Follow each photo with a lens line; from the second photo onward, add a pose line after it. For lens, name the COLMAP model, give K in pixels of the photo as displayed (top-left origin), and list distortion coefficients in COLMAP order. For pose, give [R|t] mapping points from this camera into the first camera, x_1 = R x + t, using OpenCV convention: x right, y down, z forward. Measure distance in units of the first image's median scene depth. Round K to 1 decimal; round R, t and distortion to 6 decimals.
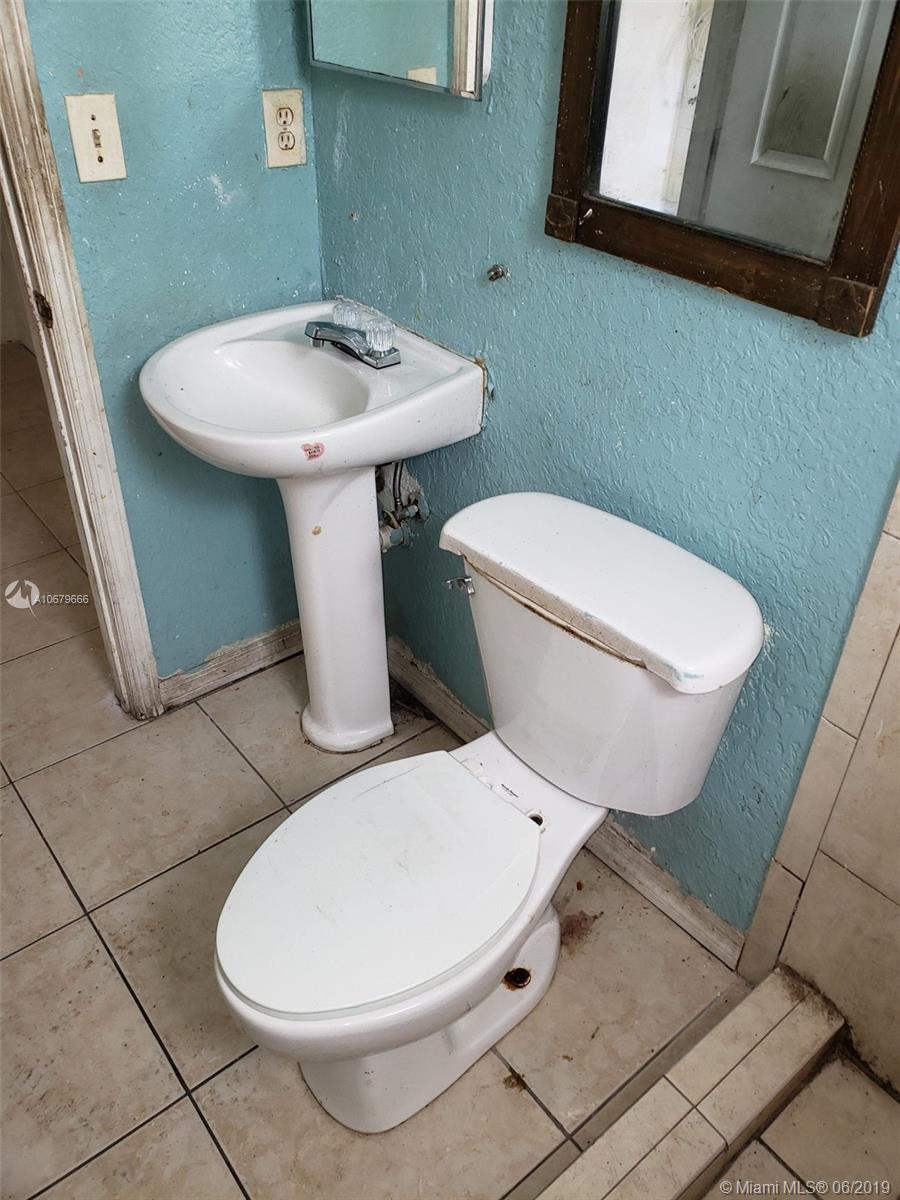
lens RADIAL K [[930.0, 0, 450.0], [0, 930.0, 600.0], [0, 0, 1]] dist [0.009550, -0.004207]
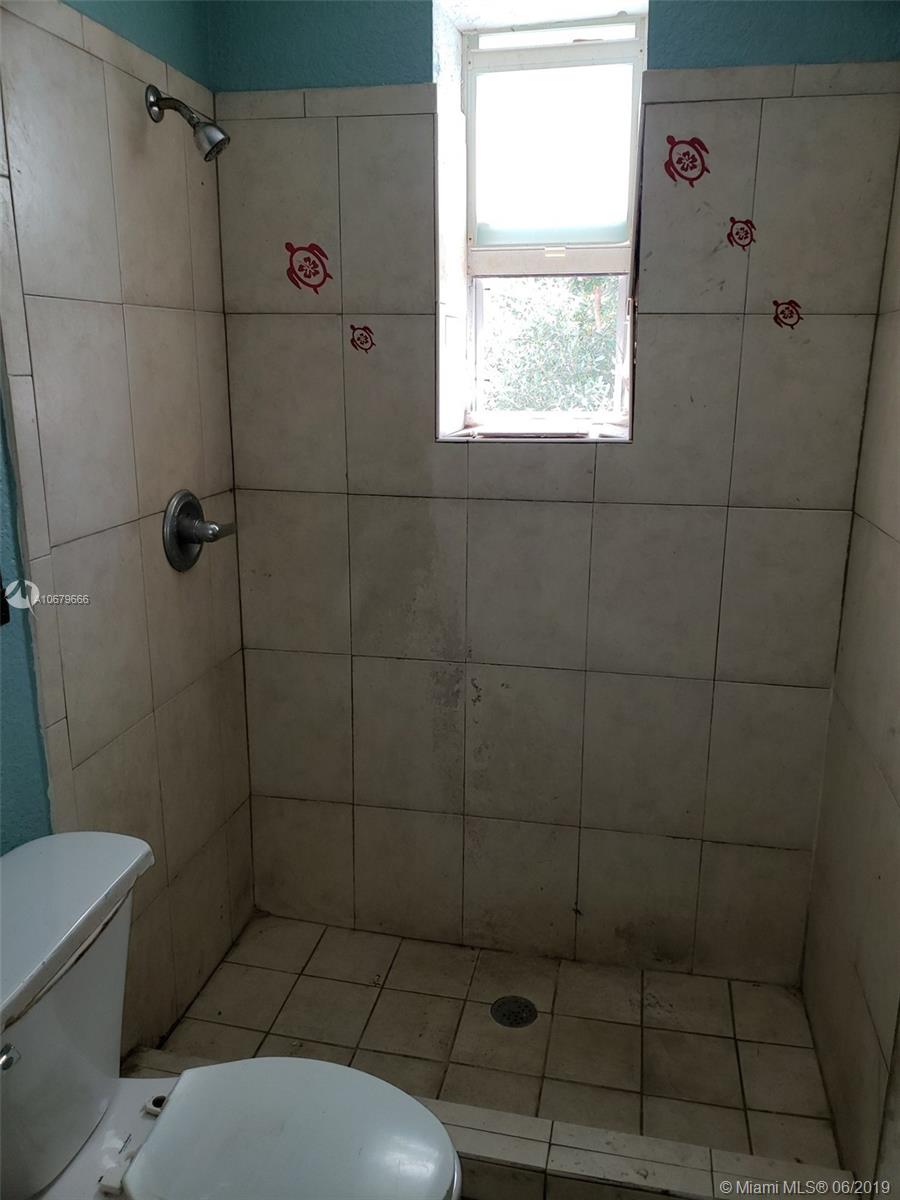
lens RADIAL K [[946.9, 0, 450.0], [0, 946.9, 600.0], [0, 0, 1]] dist [0.023334, 0.005467]
pose [[-0.625451, -0.233519, 0.744500, -0.739786], [0.424736, 0.698514, 0.575914, -0.601607], [-0.654531, 0.676422, -0.337702, 0.718960]]
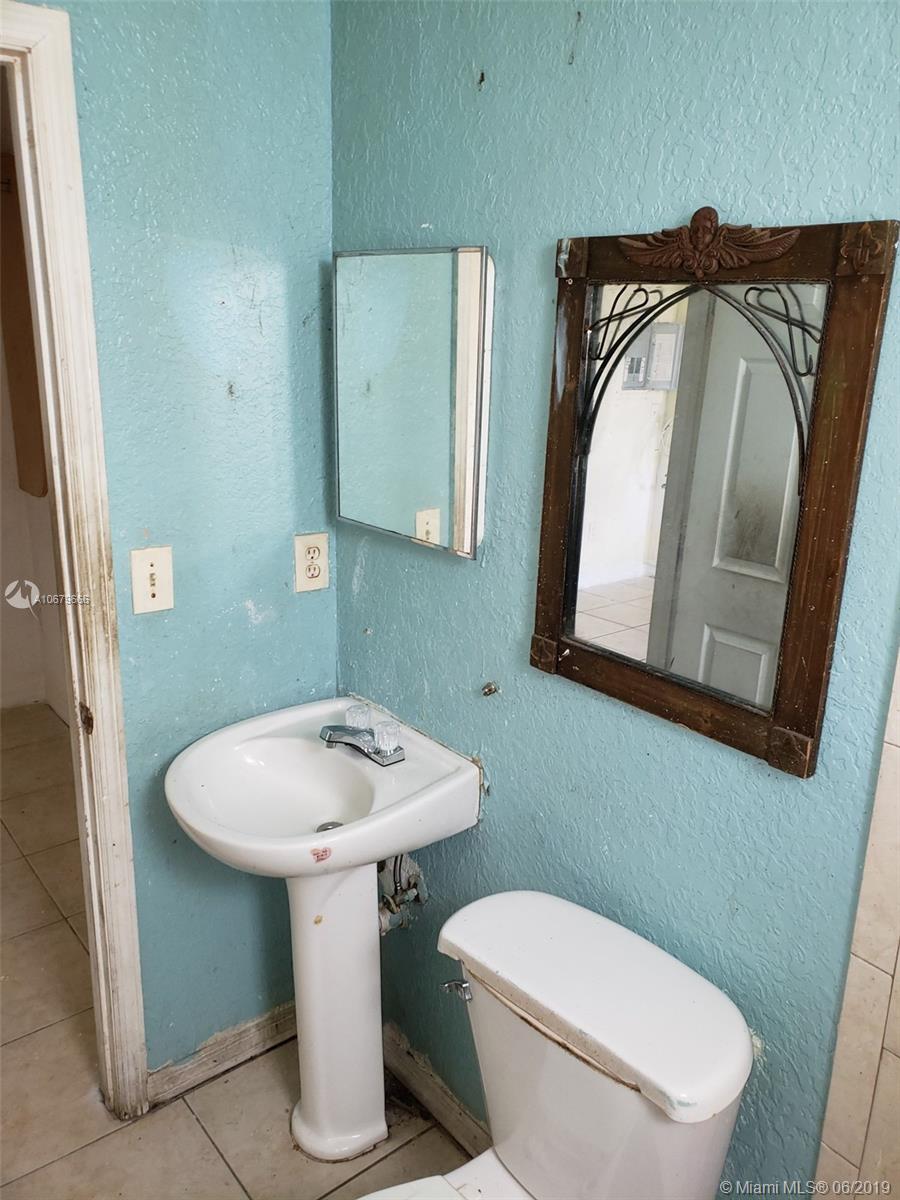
lens RADIAL K [[941.1, 0, 451.7], [0, 941.1, 594.4], [0, 0, 1]] dist [-0.002327, 0.000867]
pose [[0.999990, 0.004306, 0.001506, 0.000946], [-0.003549, 0.941835, -0.336056, -0.073921], [-0.002865, 0.336047, 0.941841, -0.119368]]
